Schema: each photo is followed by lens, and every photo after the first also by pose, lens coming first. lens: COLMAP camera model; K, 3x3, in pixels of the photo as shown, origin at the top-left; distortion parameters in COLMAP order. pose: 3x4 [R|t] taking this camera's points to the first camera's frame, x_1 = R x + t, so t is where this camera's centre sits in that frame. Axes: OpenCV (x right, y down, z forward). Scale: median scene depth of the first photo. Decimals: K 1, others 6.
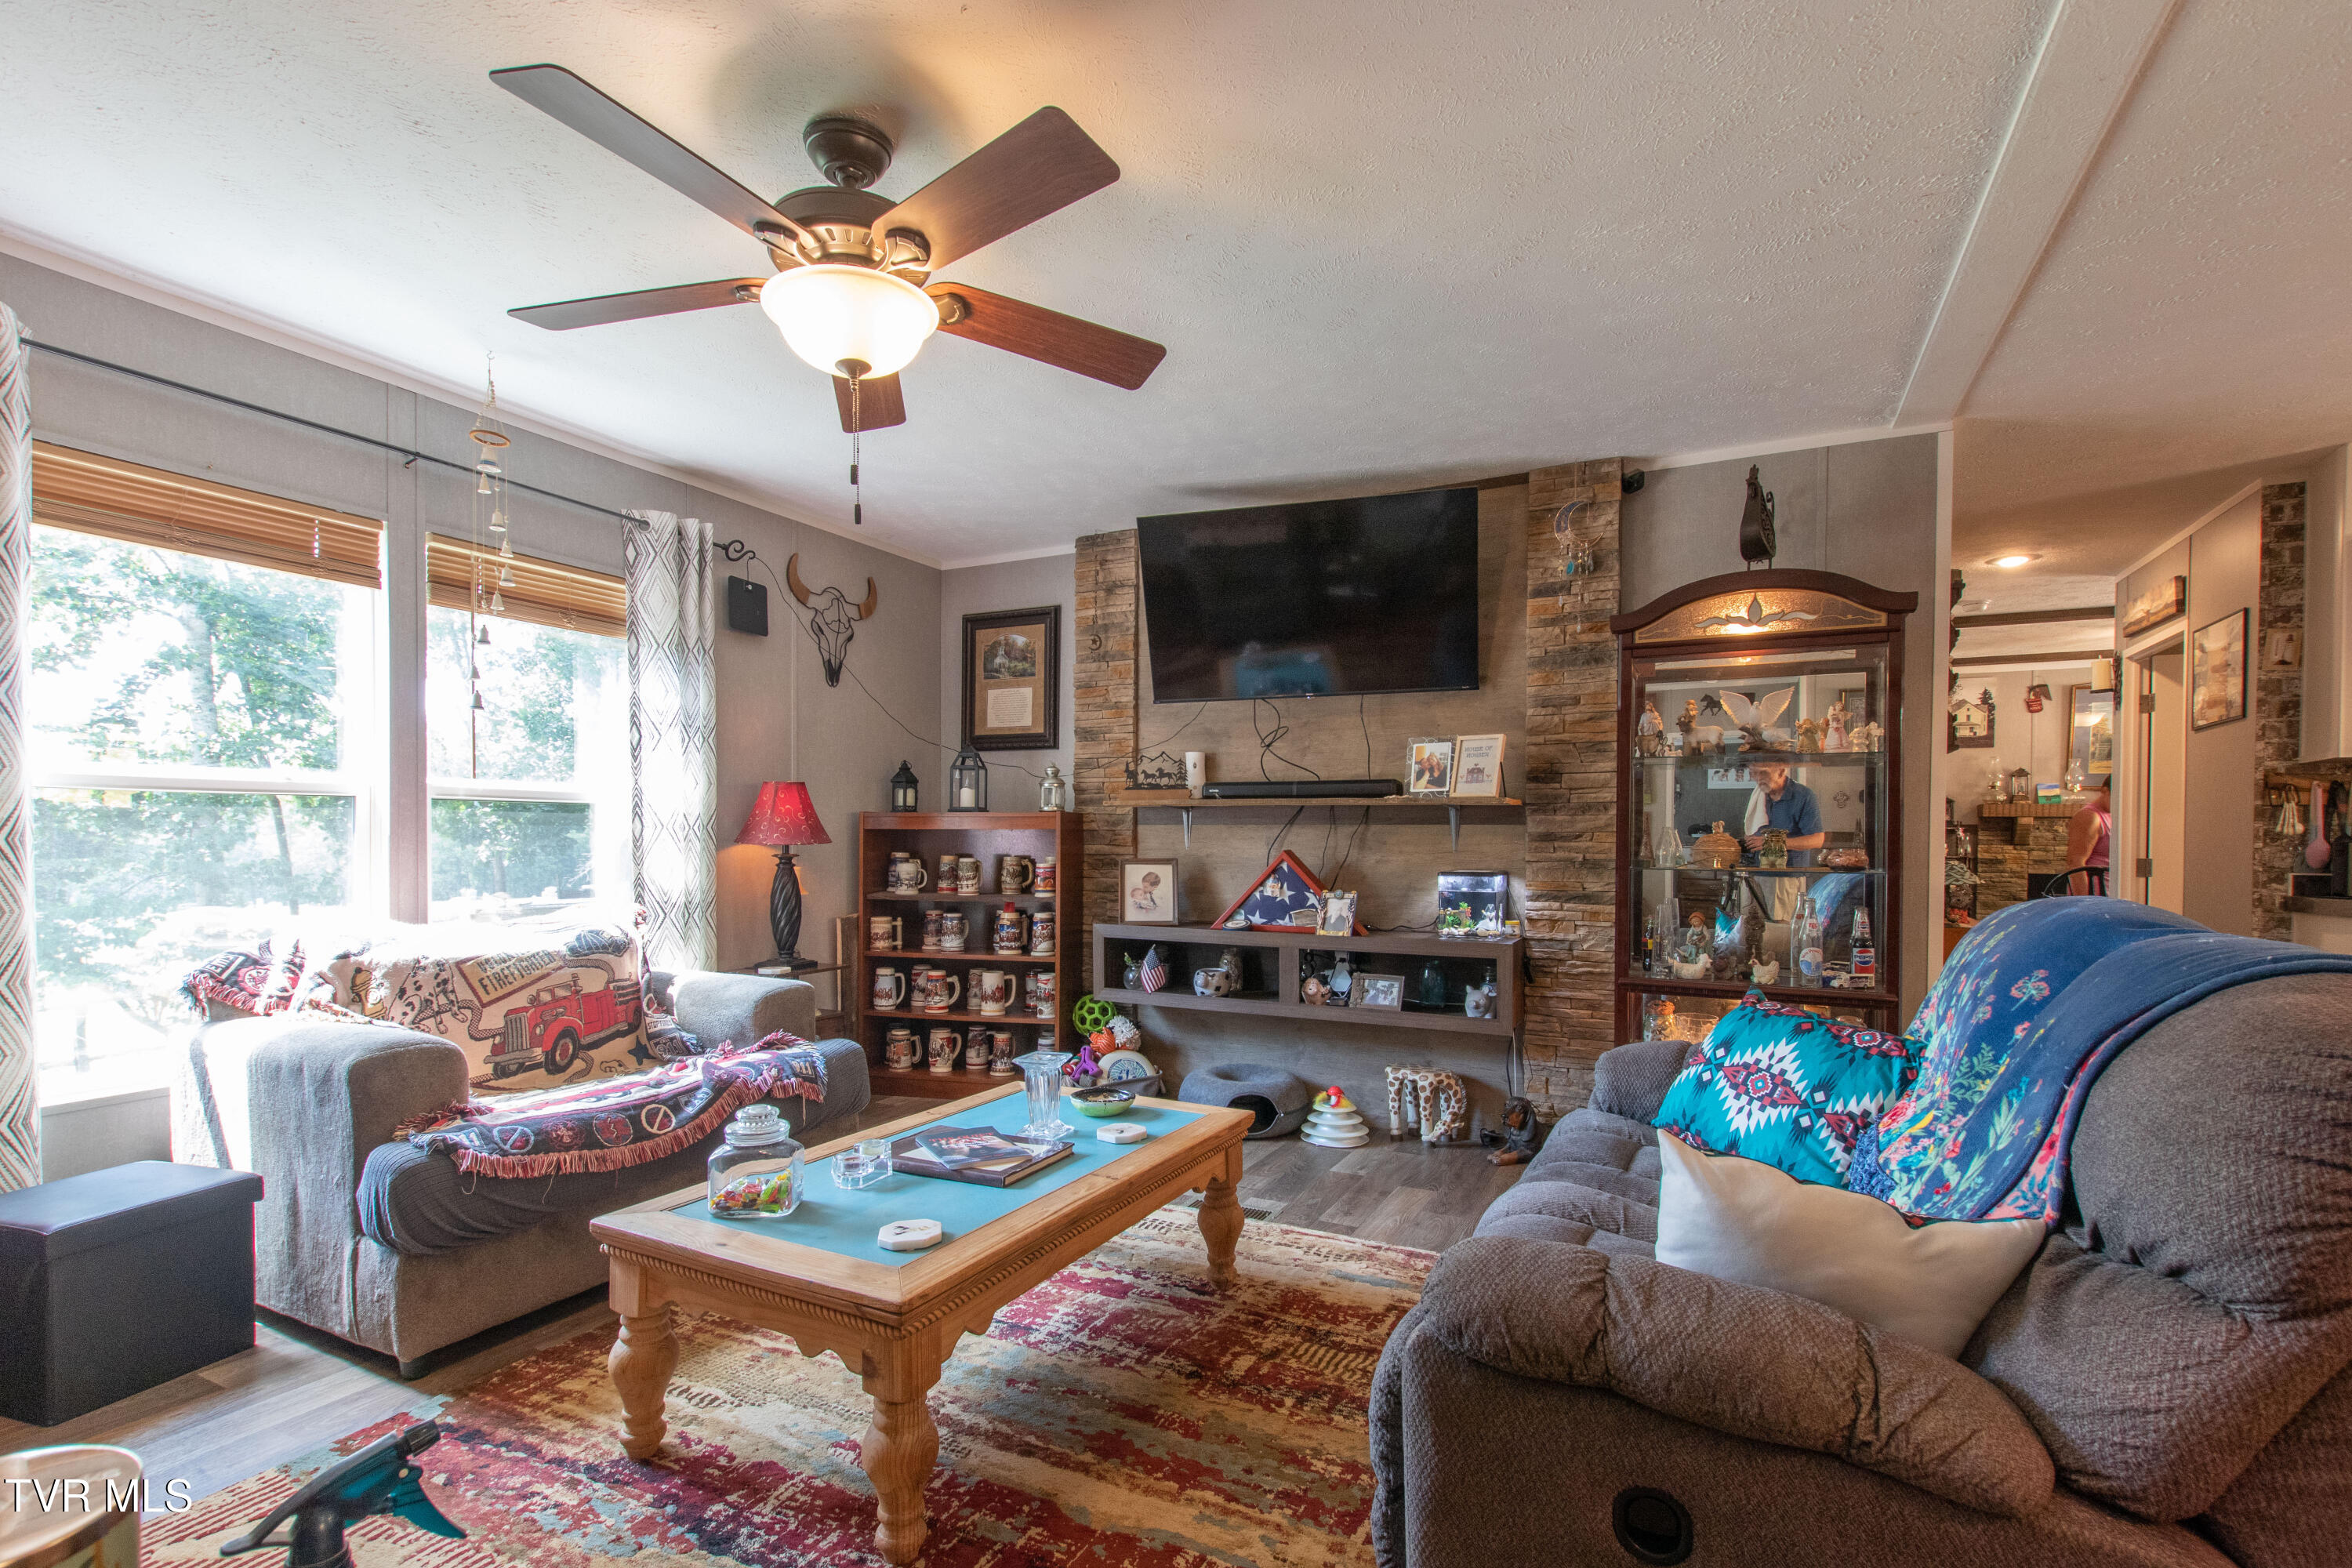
lens RADIAL K [[1106.0, 0, 1179.9], [0, 1106.0, 848.9], [0, 0, 1]] dist [0.007956, -0.000470]
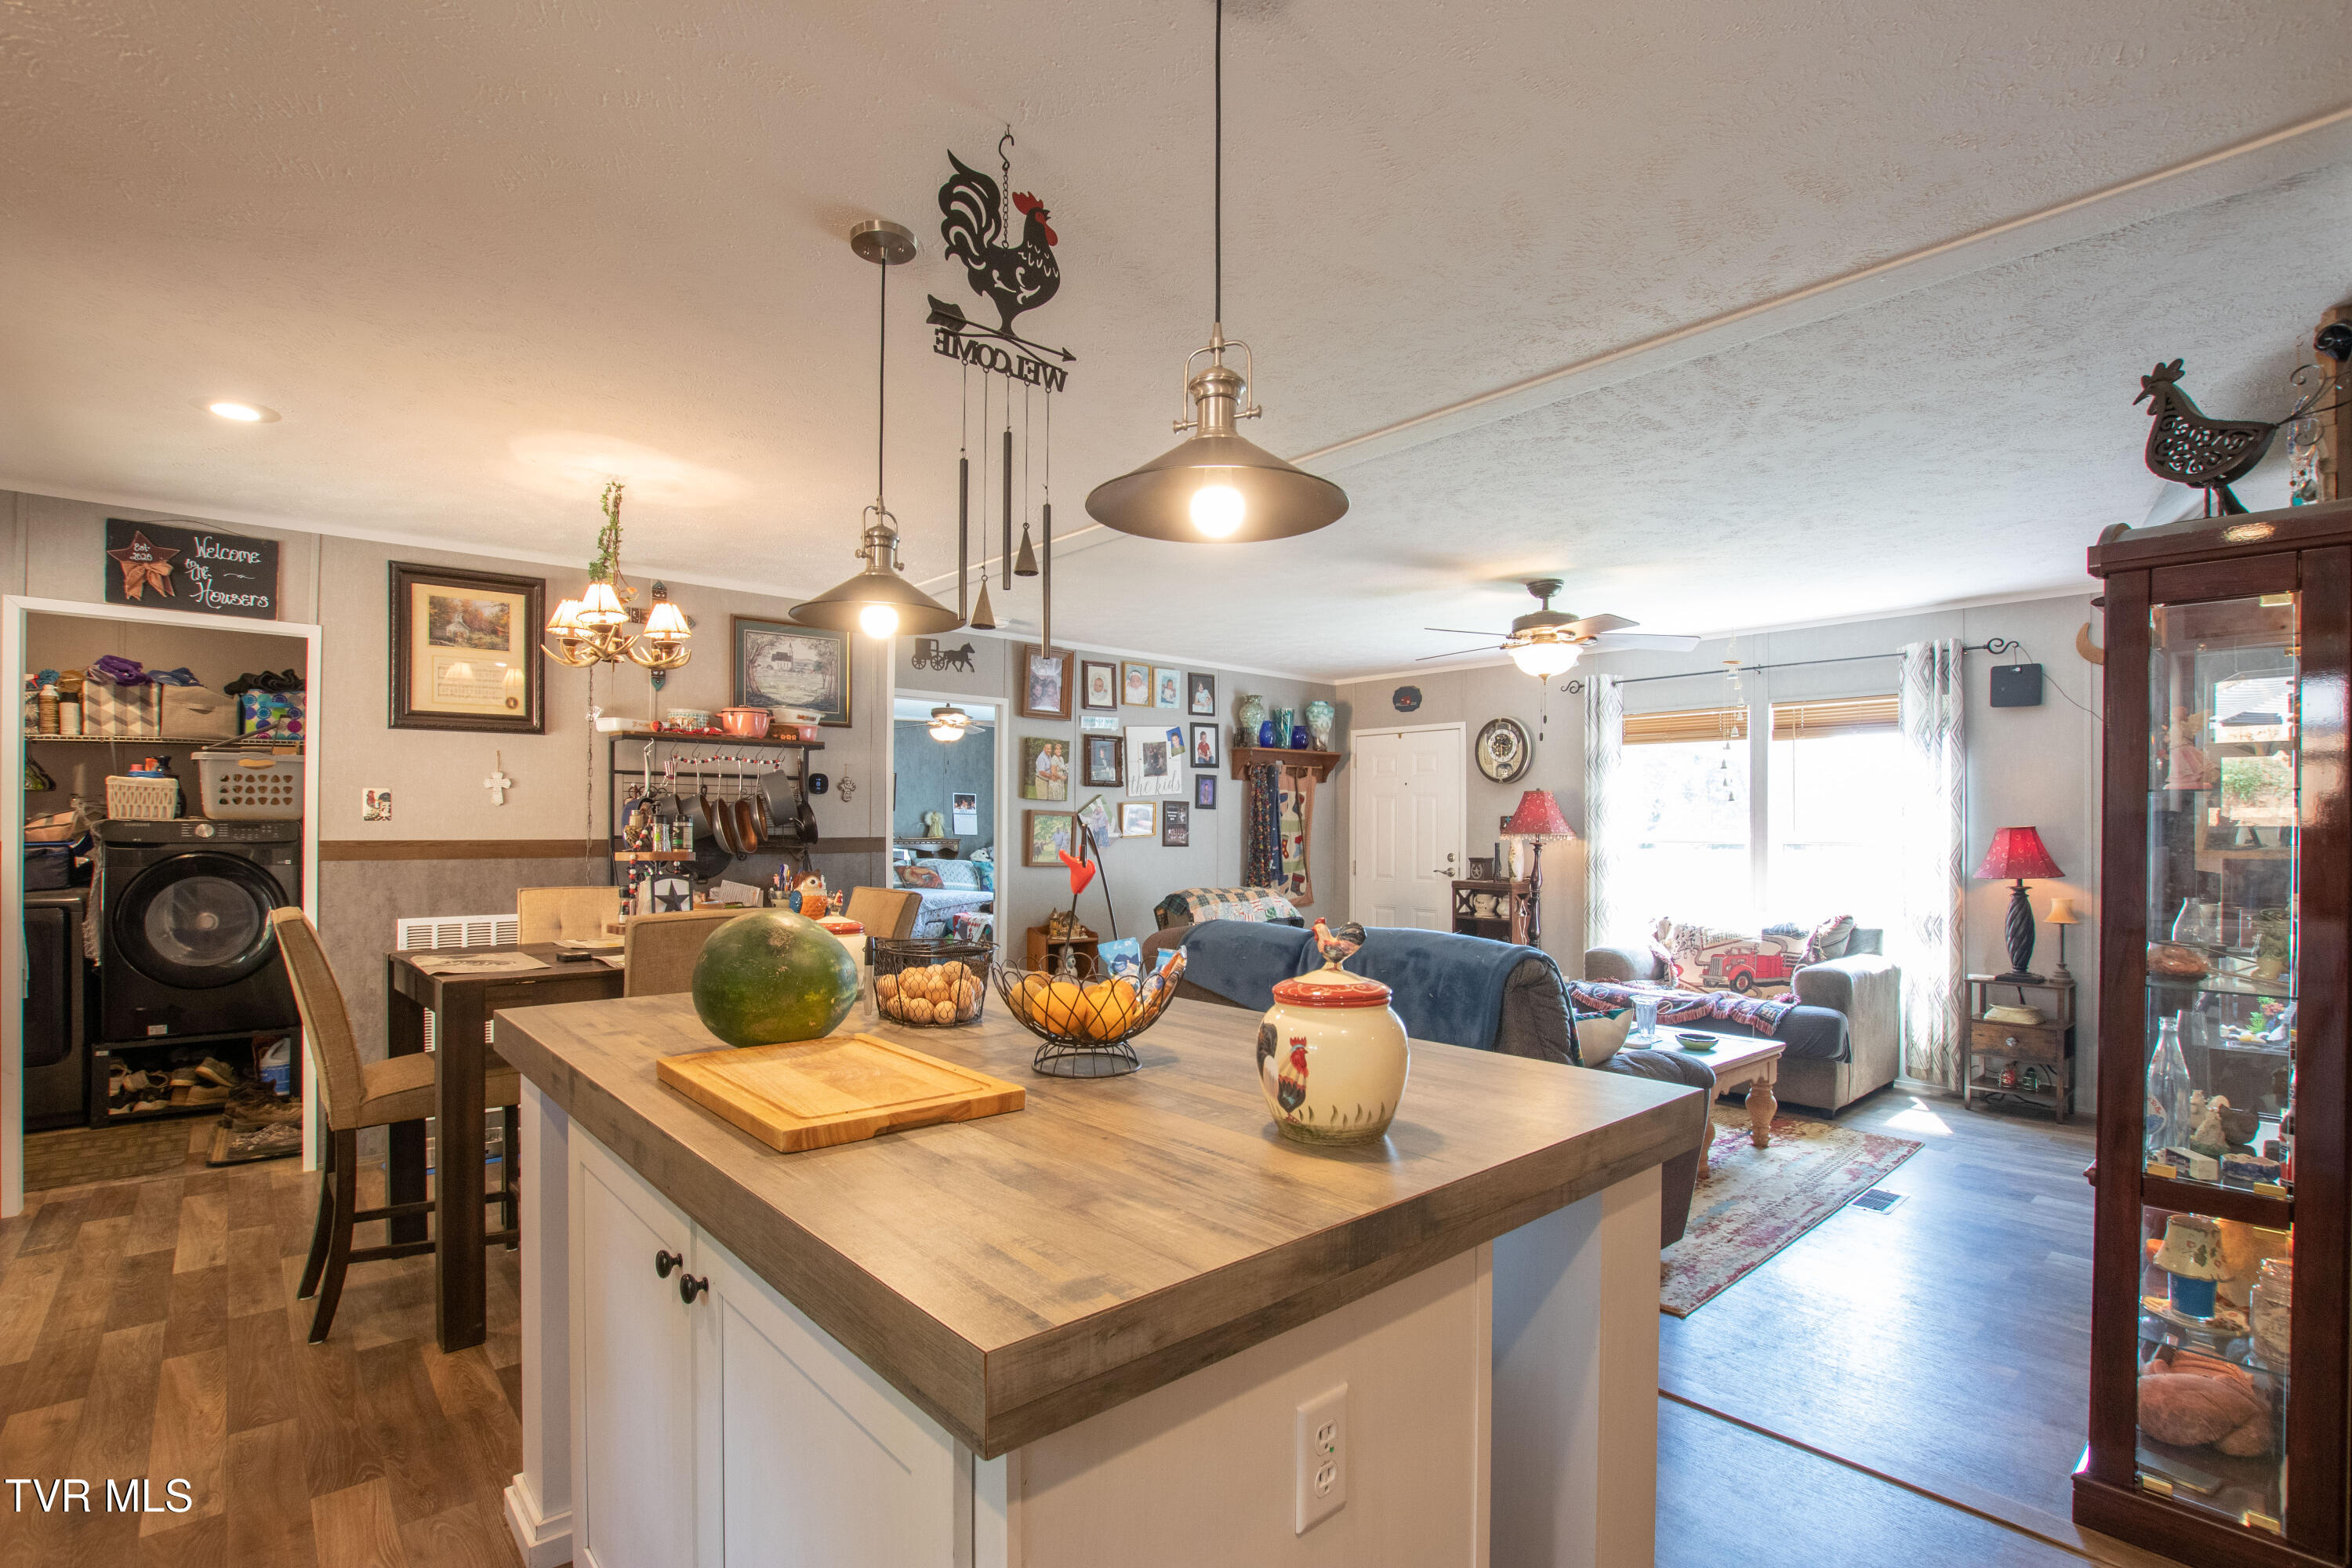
lens RADIAL K [[1106.0, 0, 1205.8], [0, 1106.0, 815.8], [0, 0, 1]] dist [0.007956, -0.000470]
pose [[-0.348773, -0.017501, -0.937044, 1.379995], [-0.016470, 0.999786, -0.012543, -0.054094], [0.937063, 0.011059, -0.348986, 0.742919]]
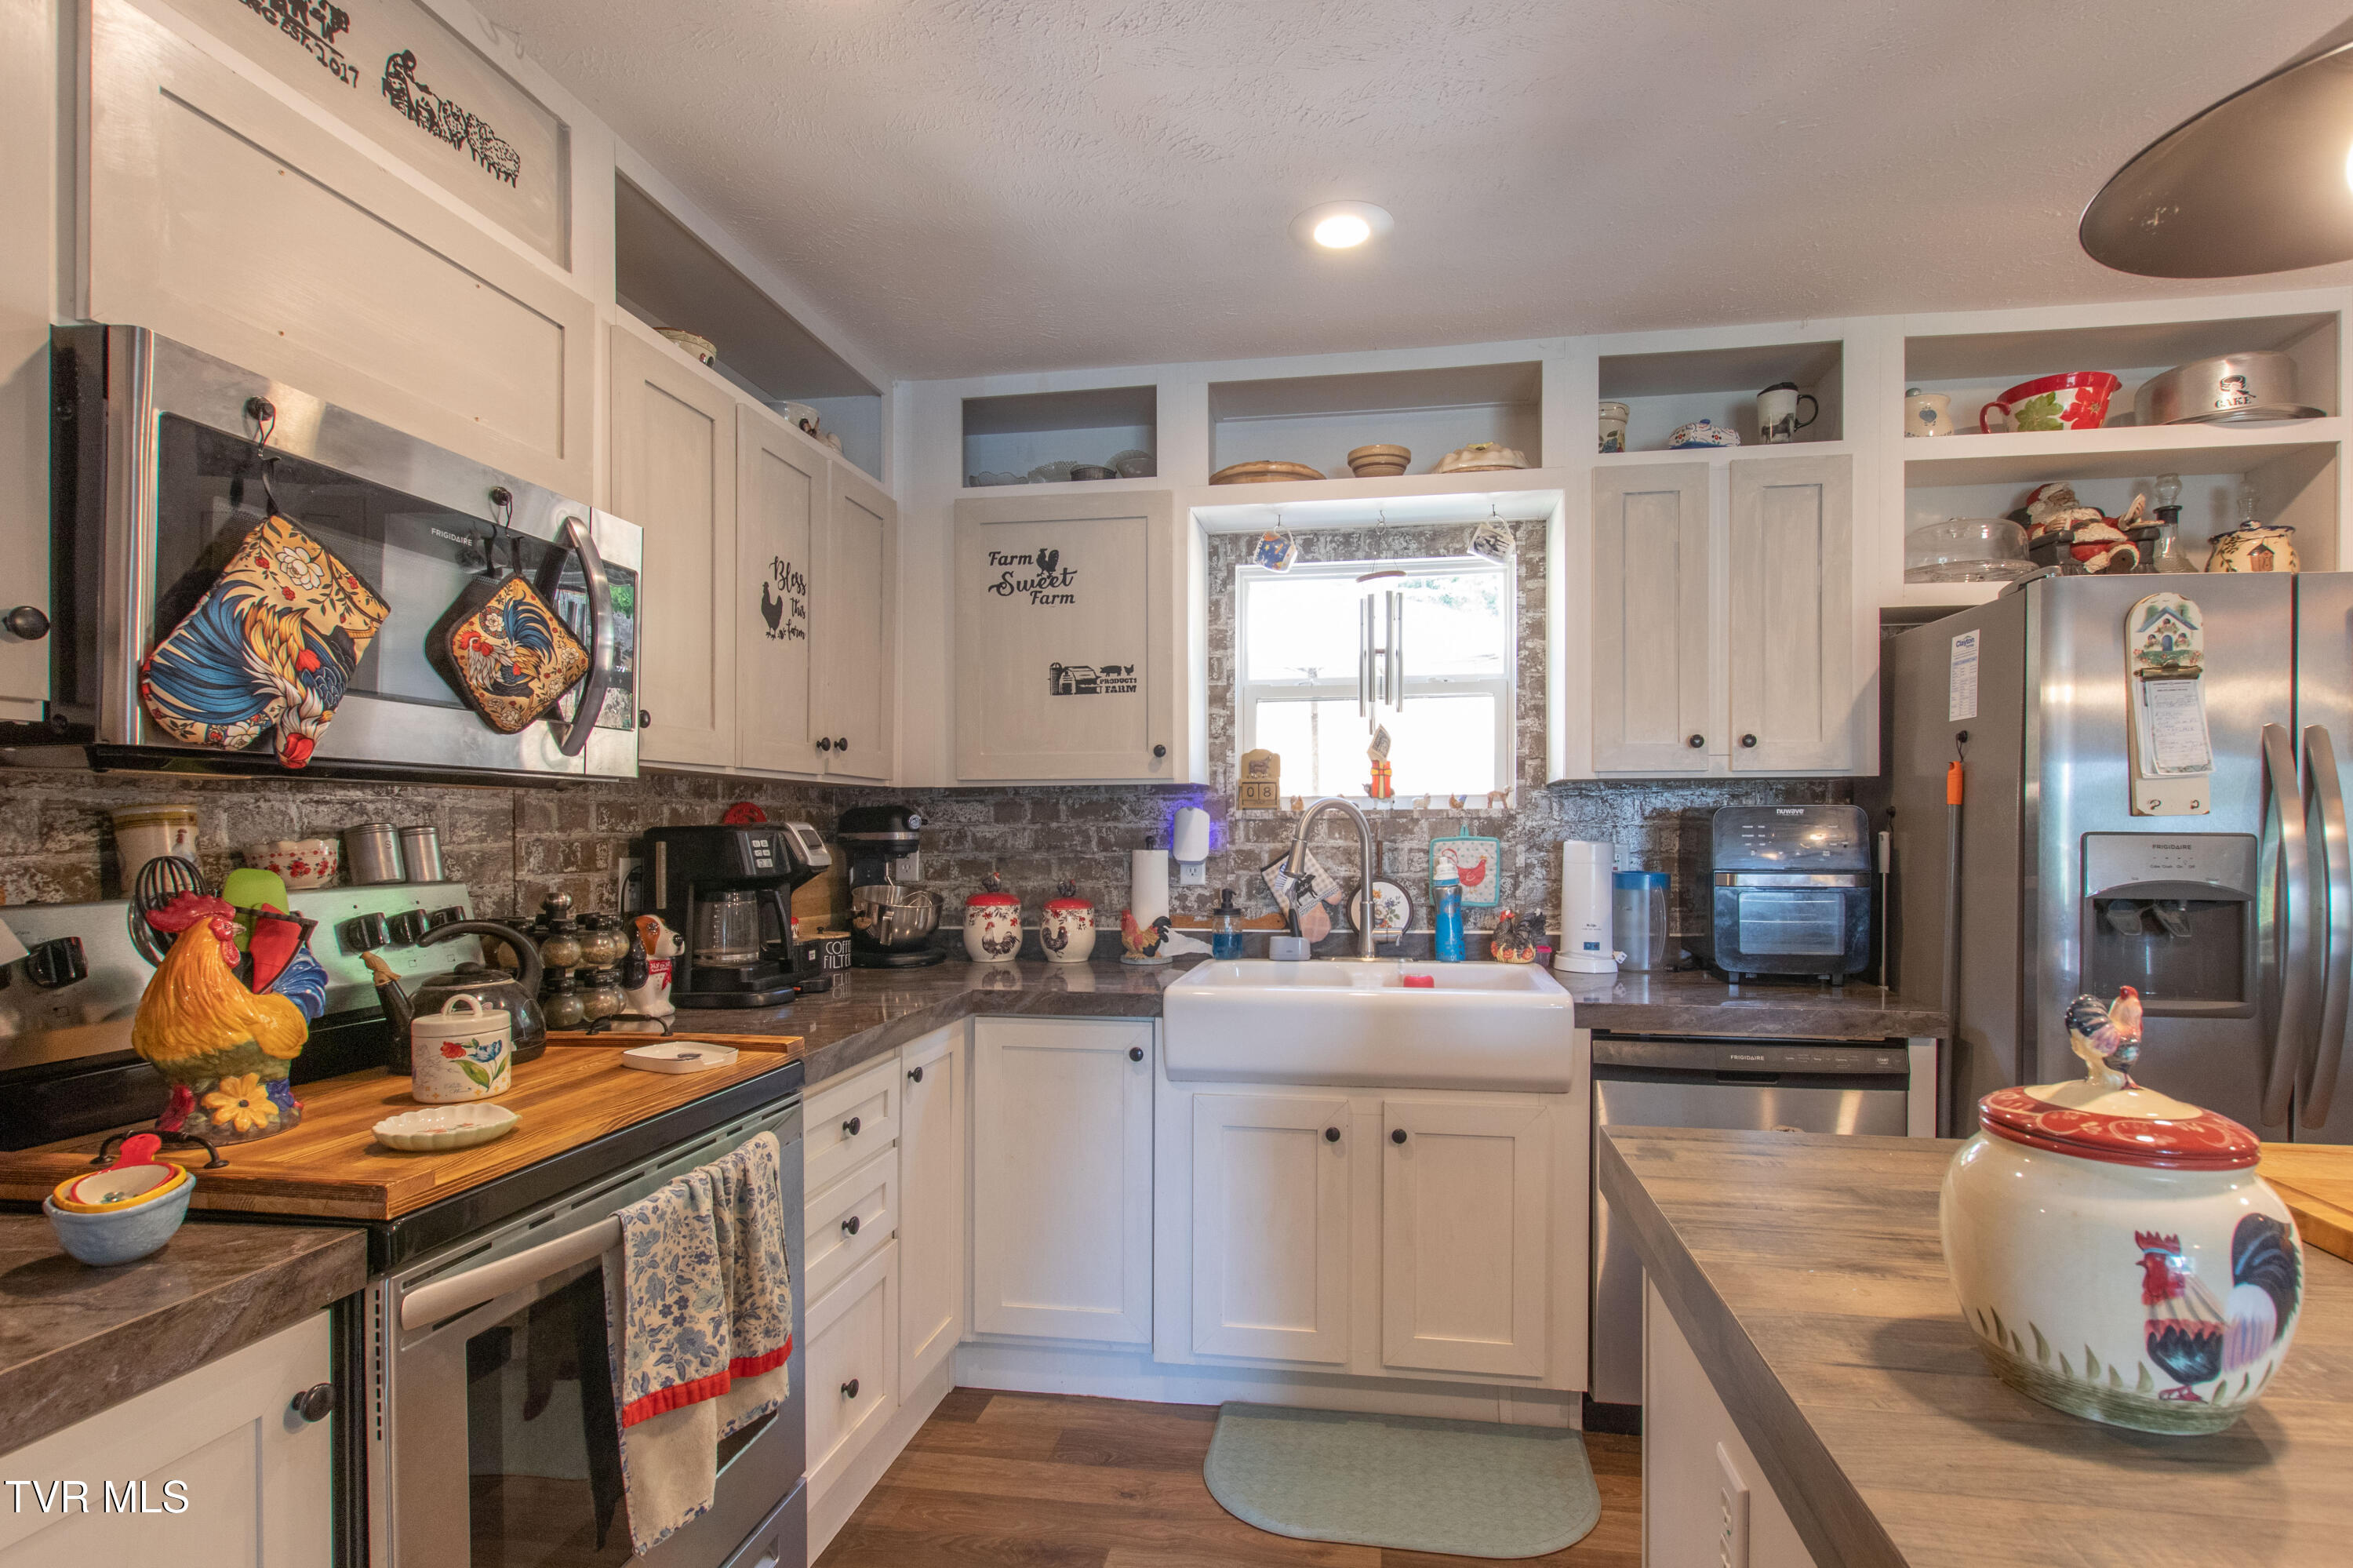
lens RADIAL K [[1168.4, 0, 1209.1], [0, 1168.4, 831.2], [0, 0, 1]] dist [-0.001495, -0.000529]
pose [[-0.302442, -0.012846, 0.953081, 0.868070], [0.011048, 0.999795, 0.016981, -0.060160], [-0.953104, 0.015665, -0.302238, 0.871901]]
